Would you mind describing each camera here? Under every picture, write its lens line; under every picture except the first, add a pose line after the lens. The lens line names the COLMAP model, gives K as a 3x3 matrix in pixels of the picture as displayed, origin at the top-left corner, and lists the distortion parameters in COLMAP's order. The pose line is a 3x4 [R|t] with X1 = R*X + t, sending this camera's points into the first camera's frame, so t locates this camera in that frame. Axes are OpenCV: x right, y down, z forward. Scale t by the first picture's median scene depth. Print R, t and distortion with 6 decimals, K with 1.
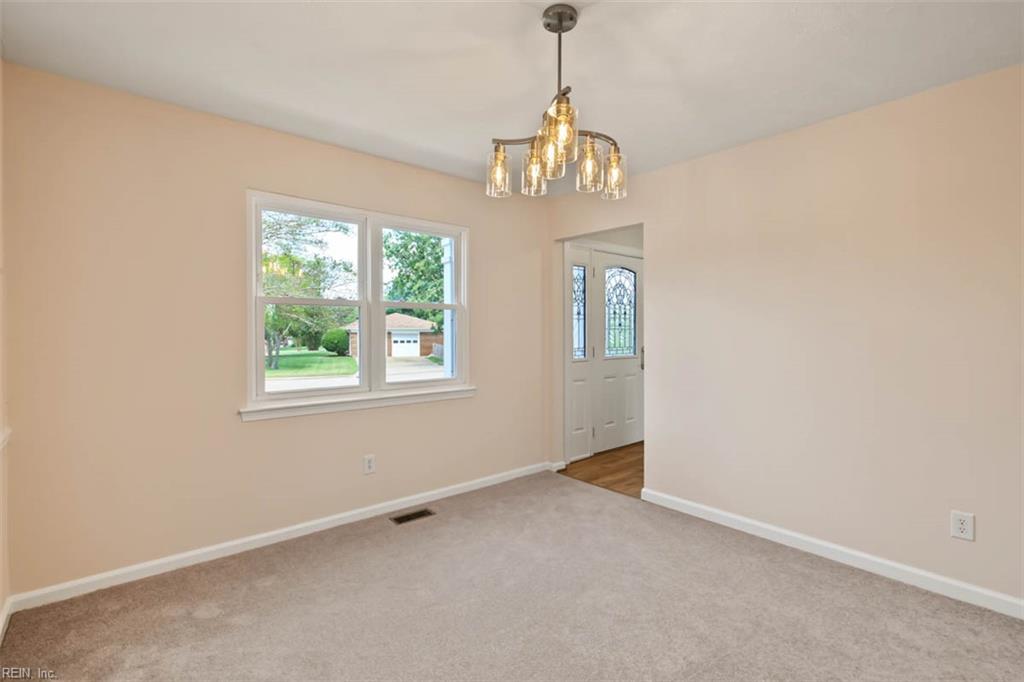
lens RADIAL K [[471.1, 0, 514.0], [0, 471.1, 344.0], [0, 0, 1]] dist [0.000141, 0.000461]
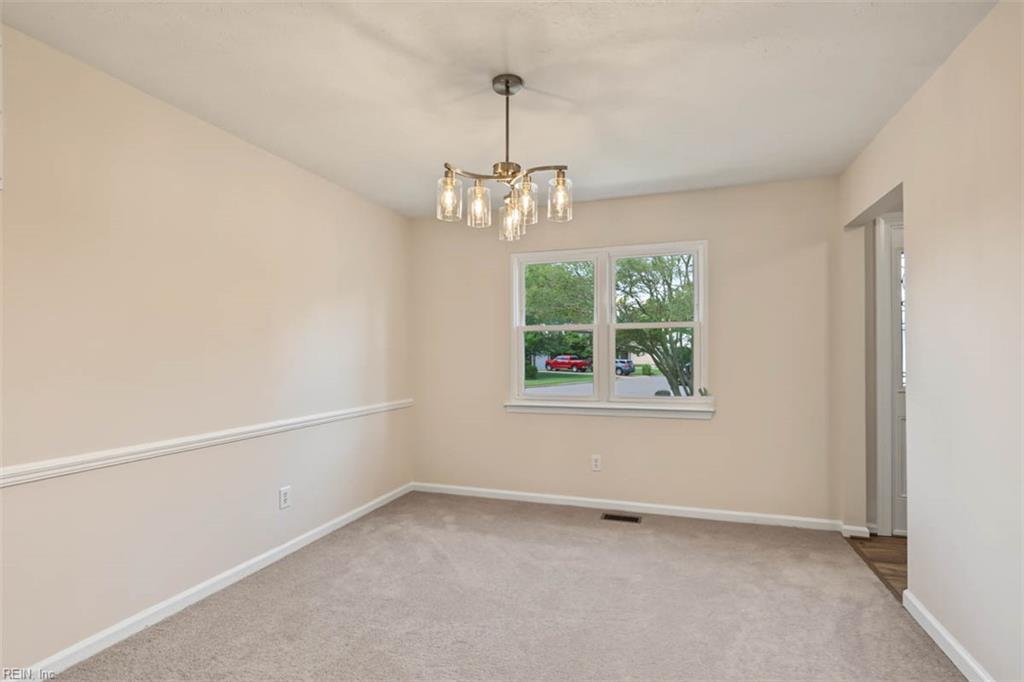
lens RADIAL K [[471.1, 0, 514.0], [0, 471.1, 344.0], [0, 0, 1]] dist [0.000141, 0.000461]
pose [[0.502301, -0.022772, -0.864393, 0.609672], [-0.010836, 0.999409, -0.032626, -0.001031], [0.864625, 0.025755, 0.501757, 0.221802]]
